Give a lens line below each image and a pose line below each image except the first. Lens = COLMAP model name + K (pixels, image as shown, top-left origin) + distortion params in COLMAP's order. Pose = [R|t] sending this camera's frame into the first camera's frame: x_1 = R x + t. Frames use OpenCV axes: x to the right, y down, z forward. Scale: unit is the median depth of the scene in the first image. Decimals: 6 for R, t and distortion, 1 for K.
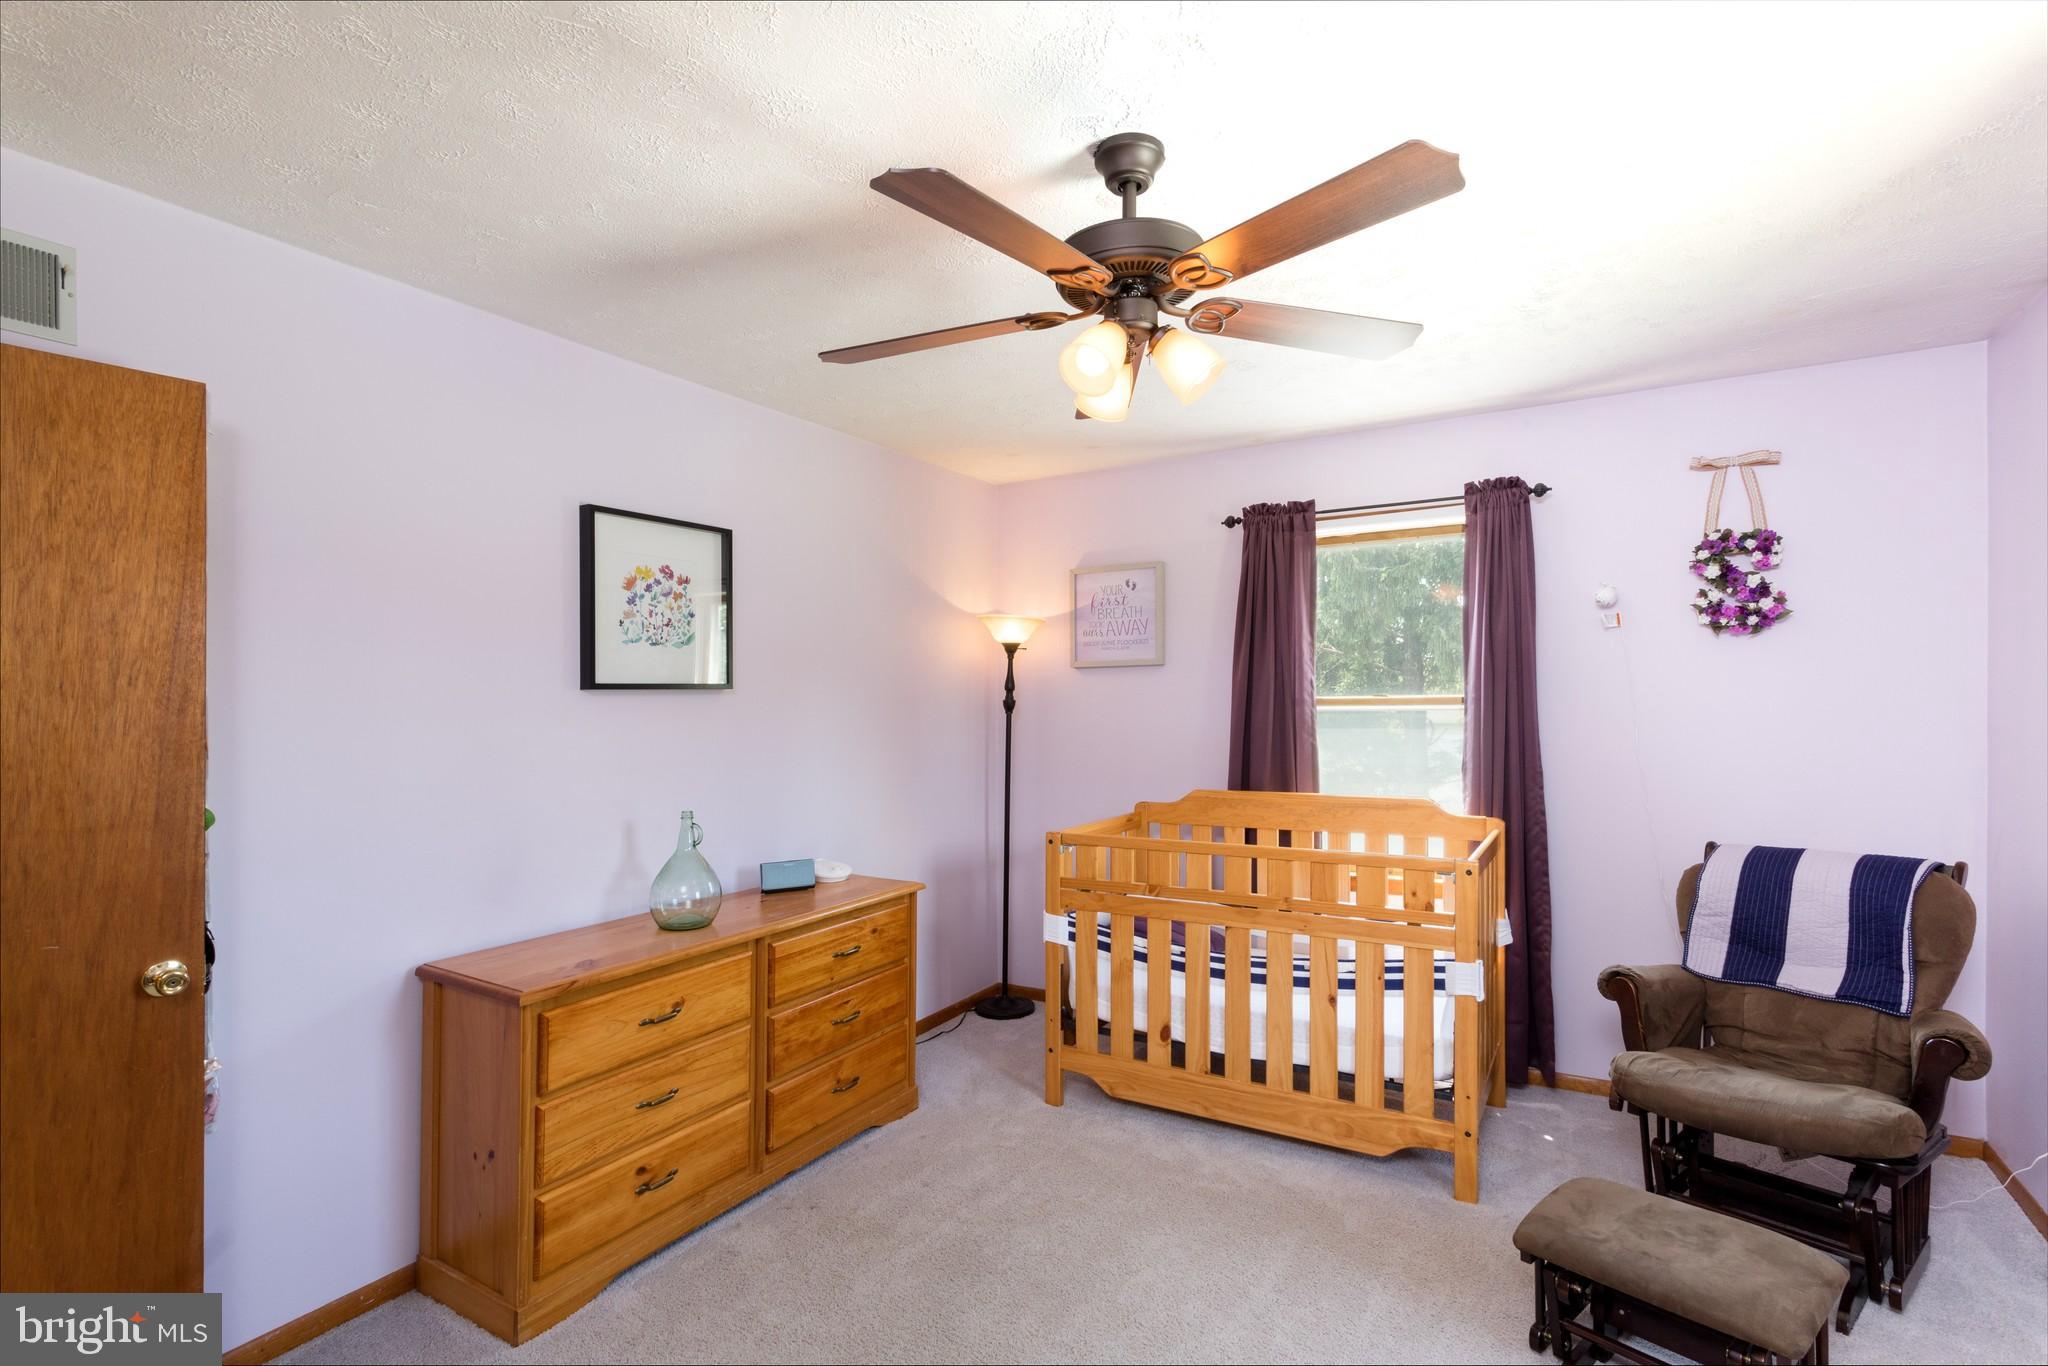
lens RADIAL K [[990.8, 0, 1022.9], [0, 990.8, 707.7], [0, 0, 1]] dist [0.001692, 0.000142]
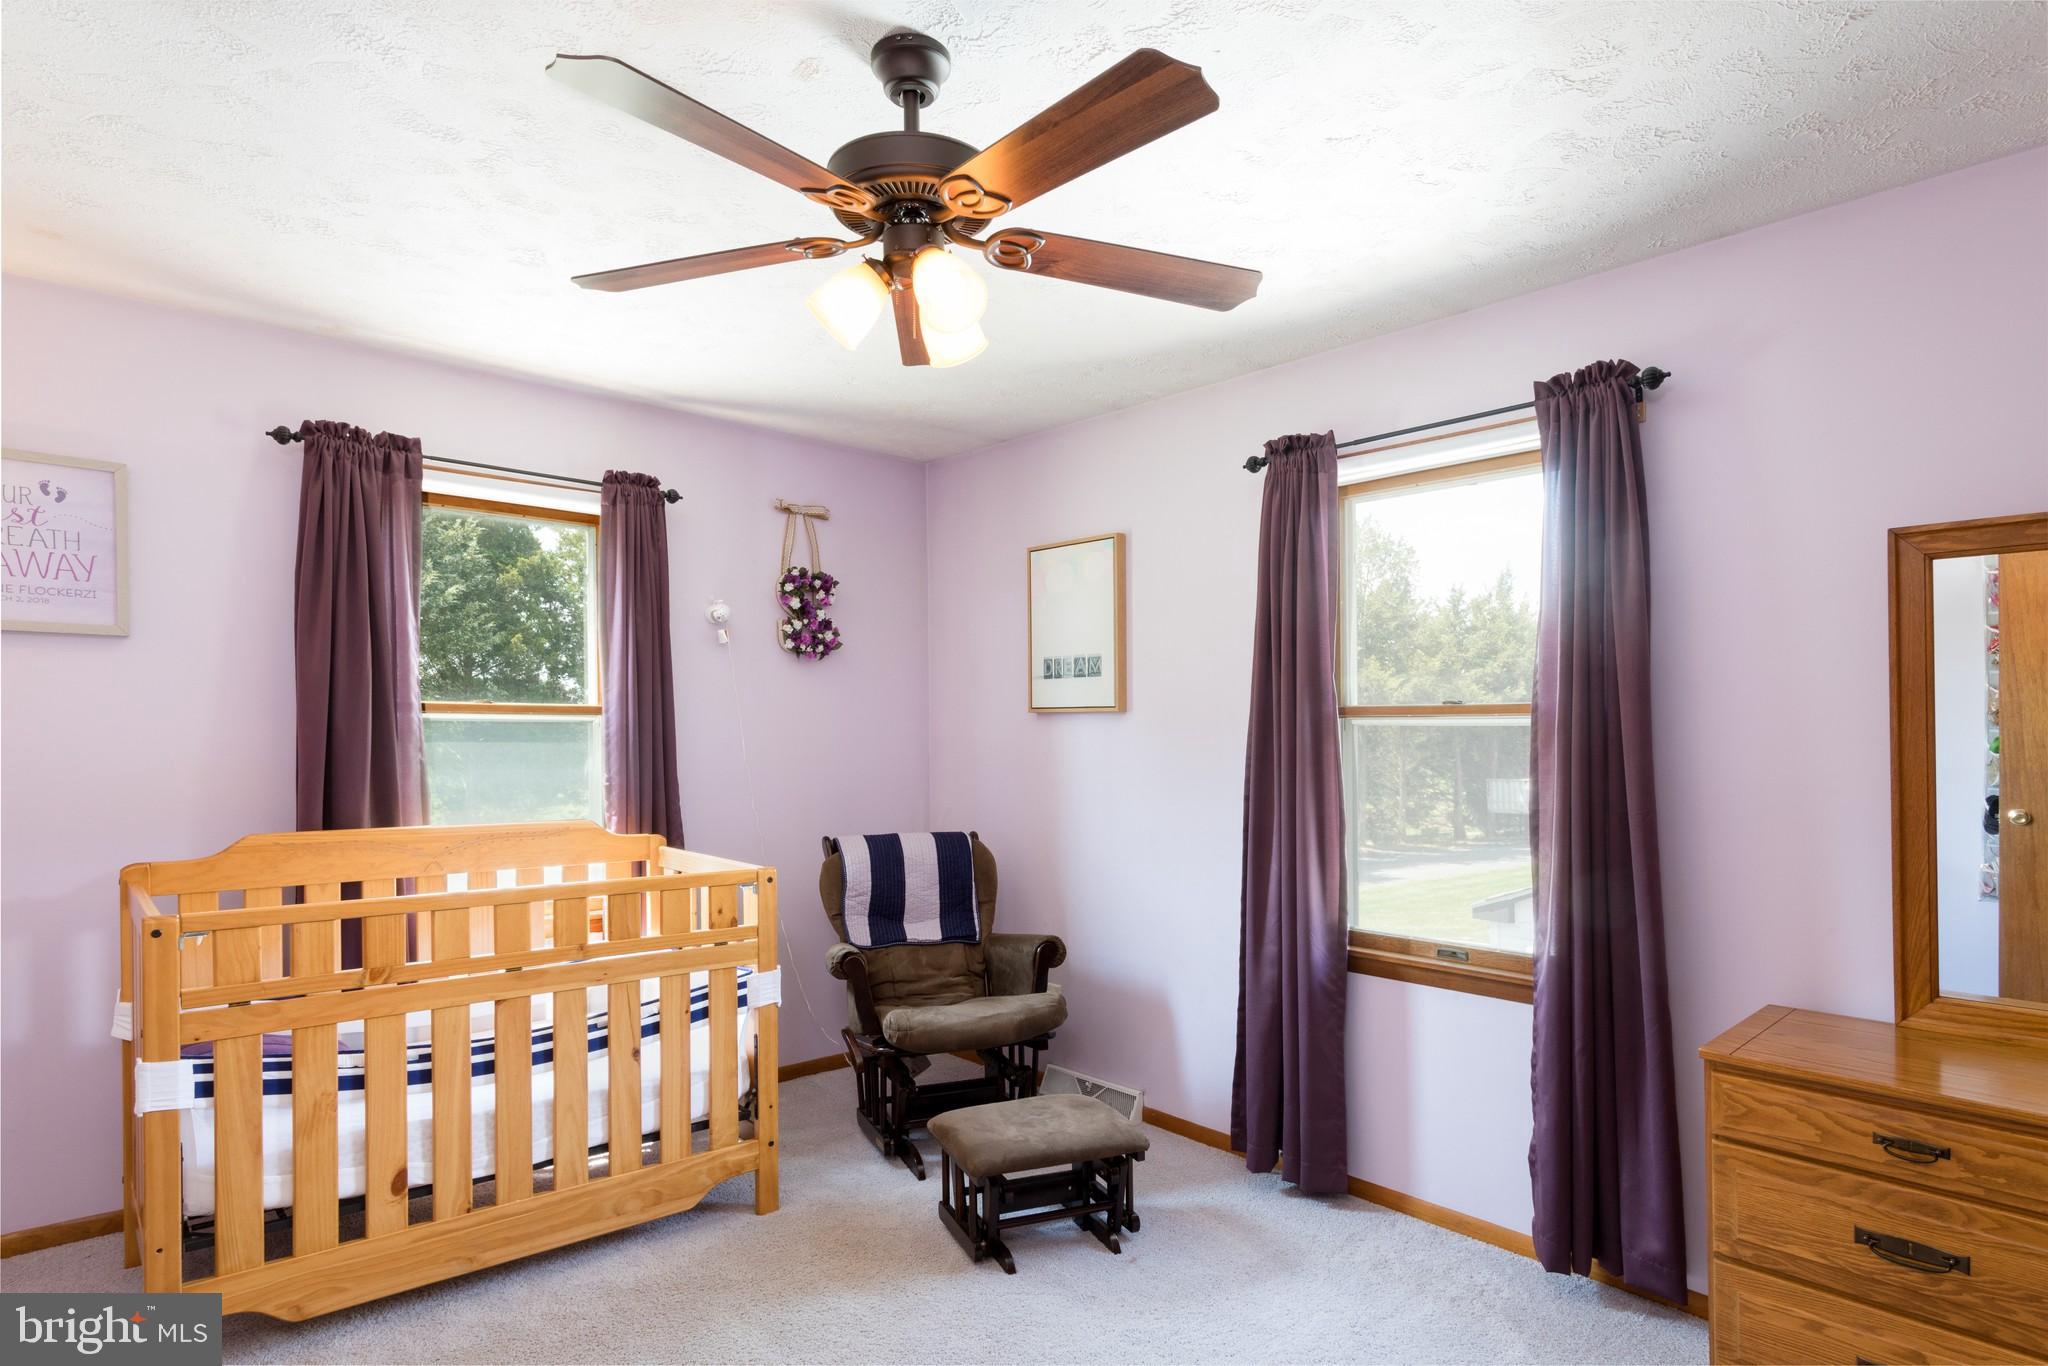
lens RADIAL K [[1112.4, 0, 1020.2], [0, 1112.4, 742.5], [0, 0, 1]] dist [0.016495, -0.000241]
pose [[0.312015, 0.004068, 0.950068, -0.451240], [-0.007488, 0.999970, -0.001823, 0.024664], [-0.950048, -0.006545, 0.312036, 0.352954]]
